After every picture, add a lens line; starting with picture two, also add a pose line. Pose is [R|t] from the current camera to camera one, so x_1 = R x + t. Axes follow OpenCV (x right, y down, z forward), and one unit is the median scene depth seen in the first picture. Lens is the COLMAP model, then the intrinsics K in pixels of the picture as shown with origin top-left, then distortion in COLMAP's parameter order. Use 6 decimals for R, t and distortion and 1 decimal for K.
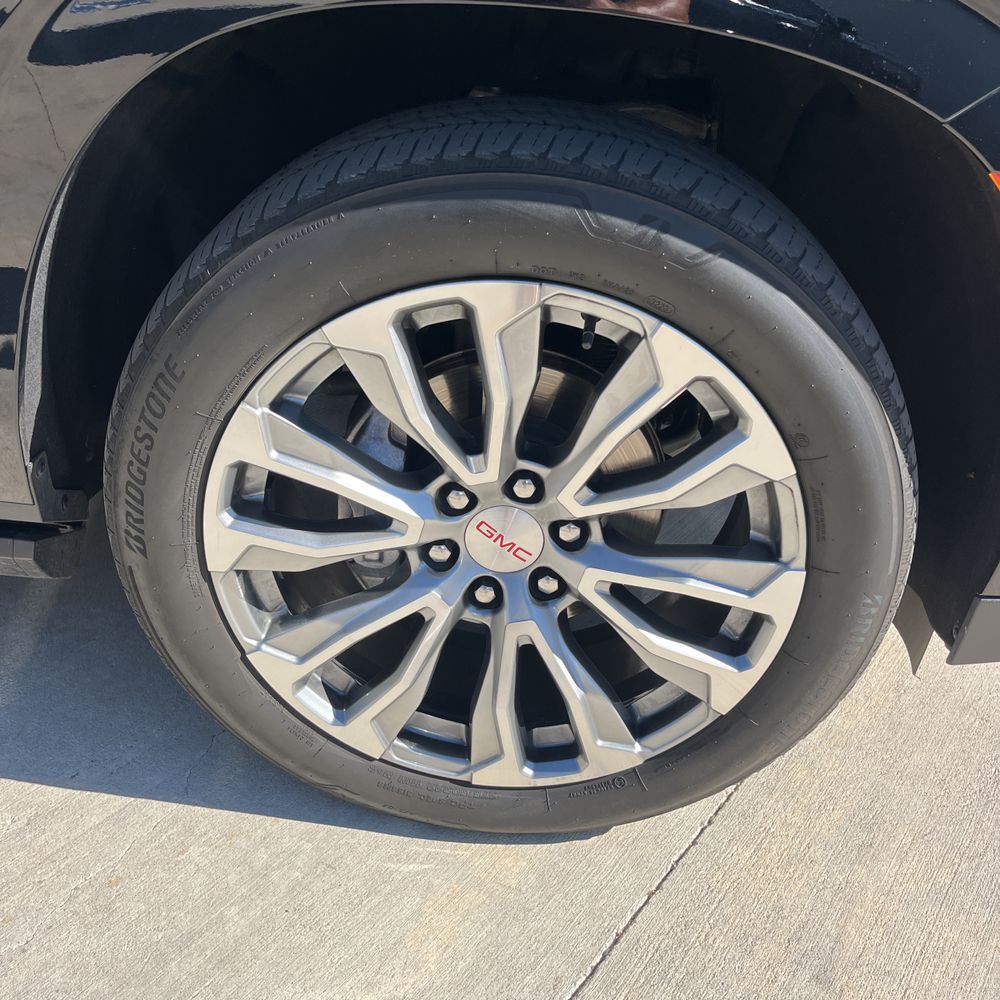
lens RADIAL K [[1015.8, 0, 506.4], [0, 1015.8, 502.0], [0, 0, 1]] dist [0.025817, 0.000000]
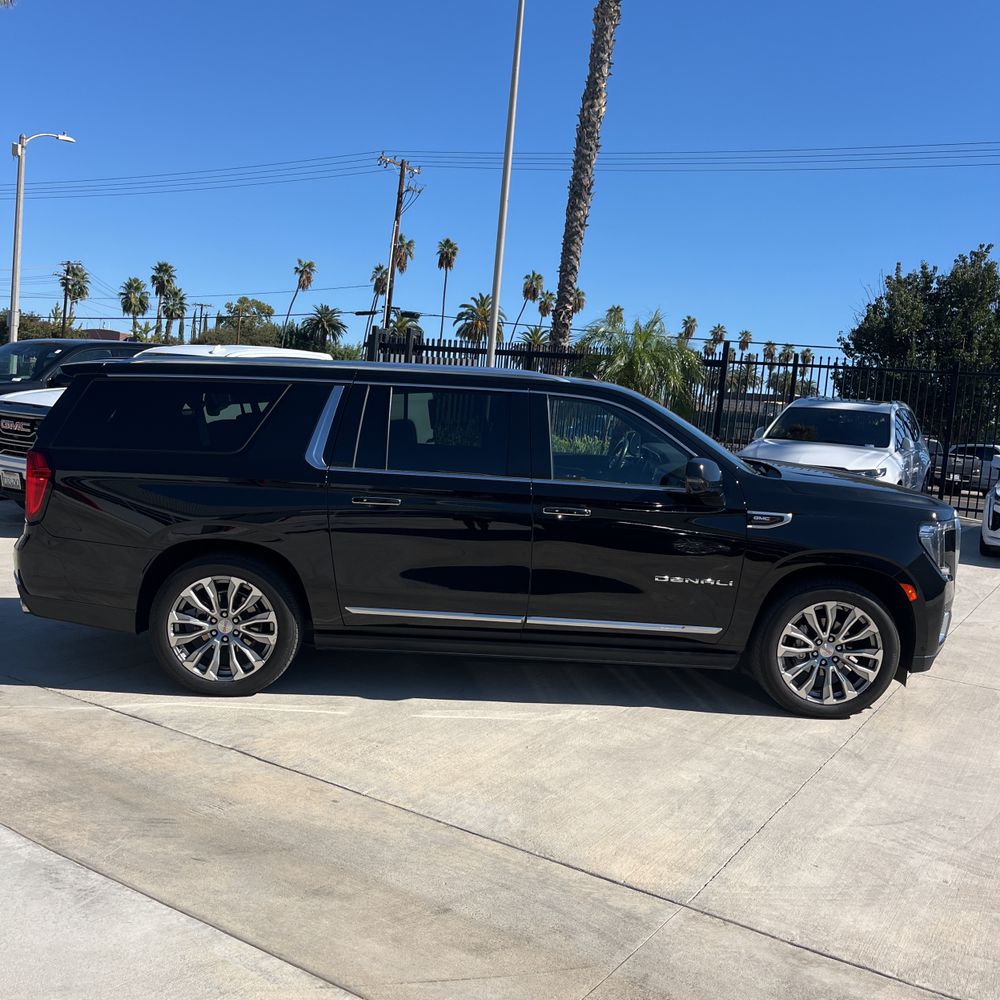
lens RADIAL K [[1015.8, 0, 493.4], [0, 1015.8, 501.1], [0, 0, 1]] dist [0.025817, 0.000000]
pose [[0.997082, -0.035726, 0.067462, -2.206046], [0.059509, 0.917284, -0.393763, 1.399199], [-0.047814, 0.396628, 0.916733, -4.398687]]
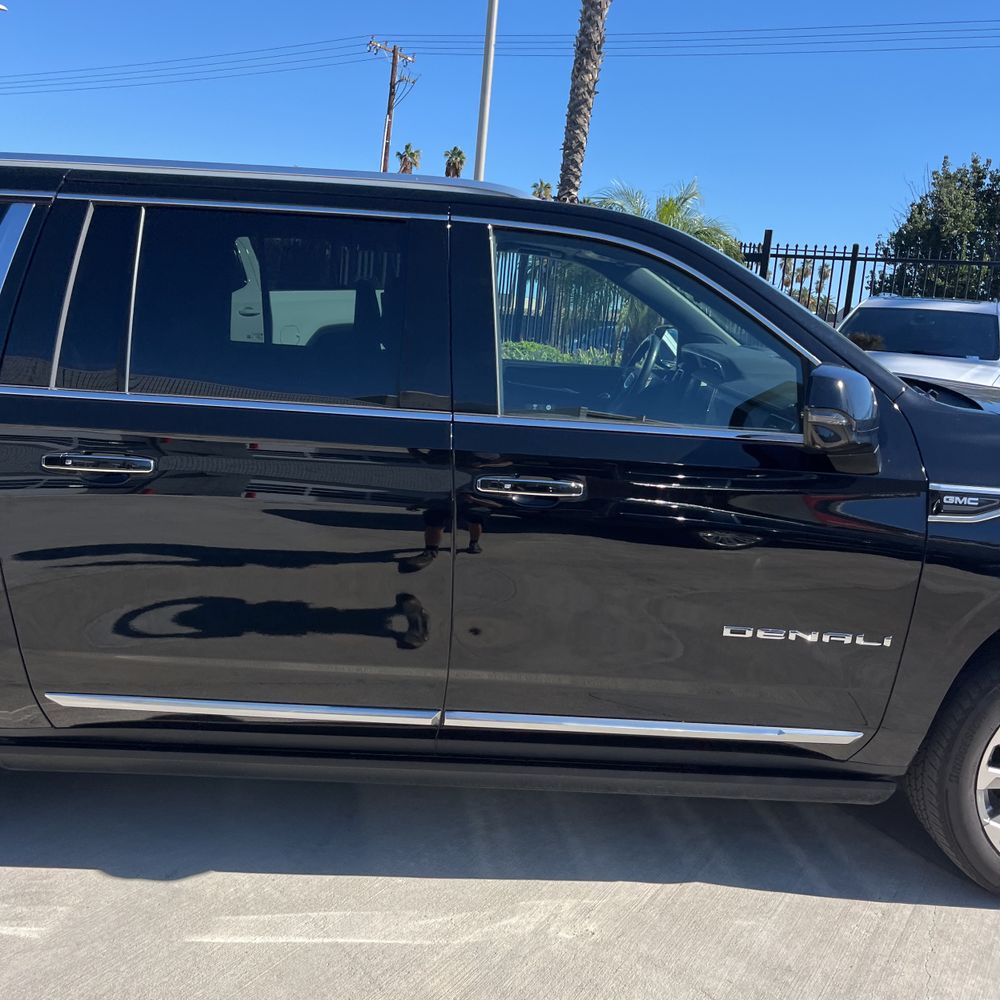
lens RADIAL K [[1015.8, 0, 496.5], [0, 1015.8, 503.8], [0, 0, 1]] dist [0.025817, 0.000000]
pose [[0.997476, -0.040840, 0.058089, -1.669681], [0.057306, 0.946051, -0.318909, 0.139219], [-0.041931, 0.321432, 0.946004, -1.689453]]
